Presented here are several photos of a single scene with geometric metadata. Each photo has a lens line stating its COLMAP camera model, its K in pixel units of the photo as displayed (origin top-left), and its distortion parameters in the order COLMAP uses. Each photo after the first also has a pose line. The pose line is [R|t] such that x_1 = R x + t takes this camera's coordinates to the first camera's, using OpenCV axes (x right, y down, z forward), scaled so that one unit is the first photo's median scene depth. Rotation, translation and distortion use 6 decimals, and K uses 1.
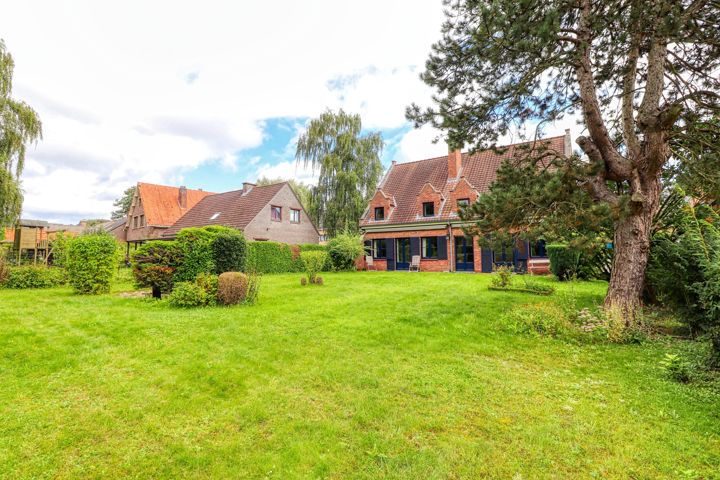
lens RADIAL K [[335.0, 0, 361.7], [0, 335.0, 230.1], [0, 0, 1]] dist [-0.000550, -0.000134]
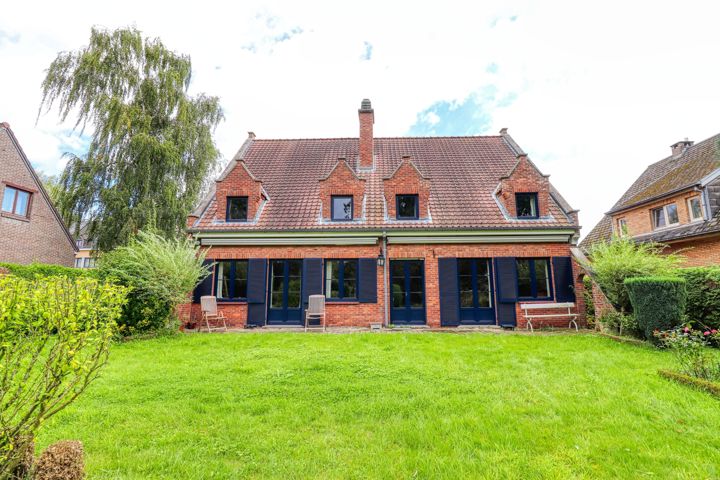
lens RADIAL K [[356.5, 0, 360.4], [0, 356.5, 220.3], [0, 0, 1]] dist [-0.000713, -0.007487]
pose [[0.849826, 0.108184, 0.515841, -0.065484], [-0.044493, 0.989940, -0.134313, 0.032073], [-0.525182, 0.091191, 0.846090, 0.472617]]
